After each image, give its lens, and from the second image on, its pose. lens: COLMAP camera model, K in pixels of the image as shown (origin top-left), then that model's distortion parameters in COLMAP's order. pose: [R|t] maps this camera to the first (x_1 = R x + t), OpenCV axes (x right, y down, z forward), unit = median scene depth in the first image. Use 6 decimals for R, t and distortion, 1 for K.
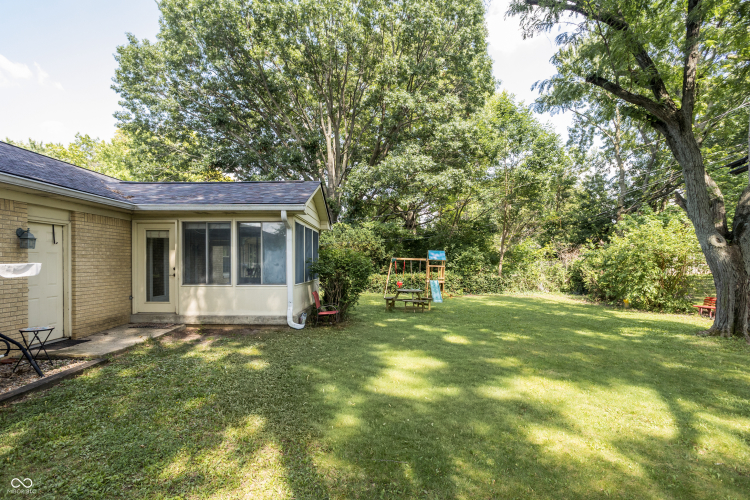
lens RADIAL K [[376.3, 0, 377.0], [0, 376.3, 263.6], [0, 0, 1]] dist [-0.026659, 0.015397]
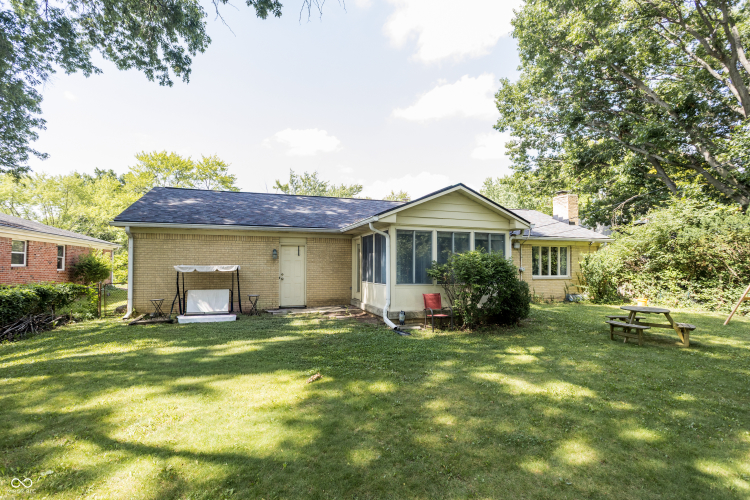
lens RADIAL K [[376.3, 0, 374.8], [0, 376.3, 253.3], [0, 0, 1]] dist [-0.026659, 0.015397]
pose [[0.343593, -0.037326, -0.938377, 0.838645], [-0.010326, 0.998999, -0.043518, 0.009982], [0.939062, 0.024642, 0.342864, 0.555477]]
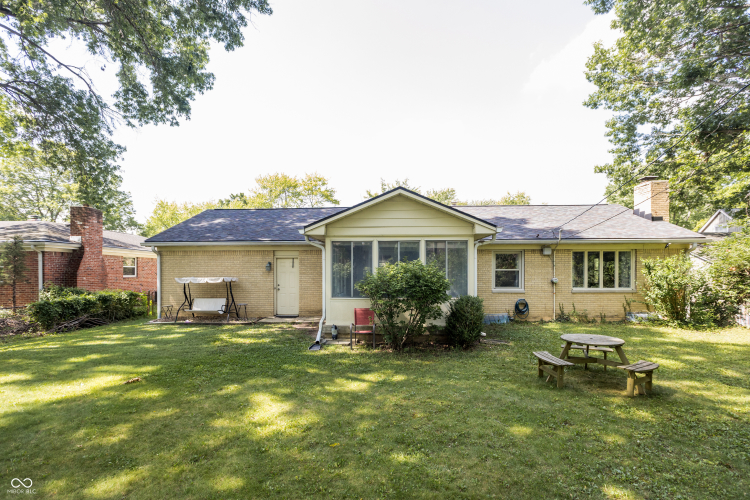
lens RADIAL K [[376.3, 0, 367.1], [0, 376.3, 277.3], [0, 0, 1]] dist [-0.026659, 0.015397]
pose [[-0.044336, 0.008127, -0.998984, 0.903382], [-0.008012, 0.999932, 0.008490, -0.016578], [0.998985, 0.008381, -0.044268, 1.172784]]
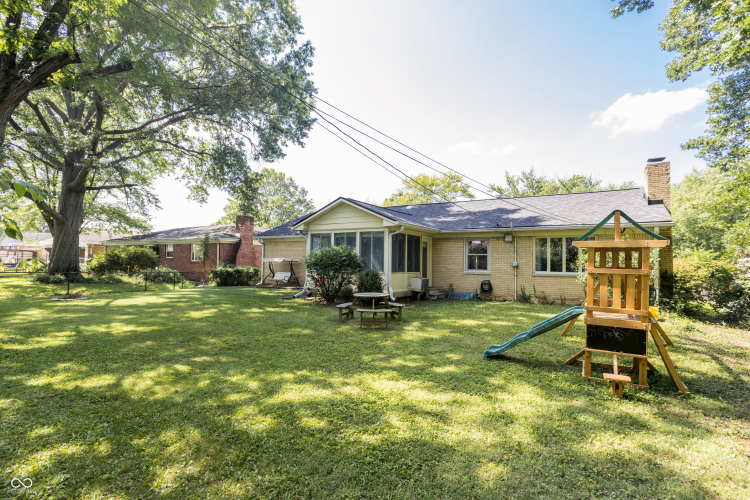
lens RADIAL K [[376.3, 0, 377.1], [0, 376.3, 250.4], [0, 0, 1]] dist [-0.026659, 0.015397]
pose [[-0.517867, -0.043309, -0.854364, 1.126354], [-0.027780, 0.999042, -0.033804, 0.015126], [0.855010, 0.006228, -0.518574, 2.203489]]
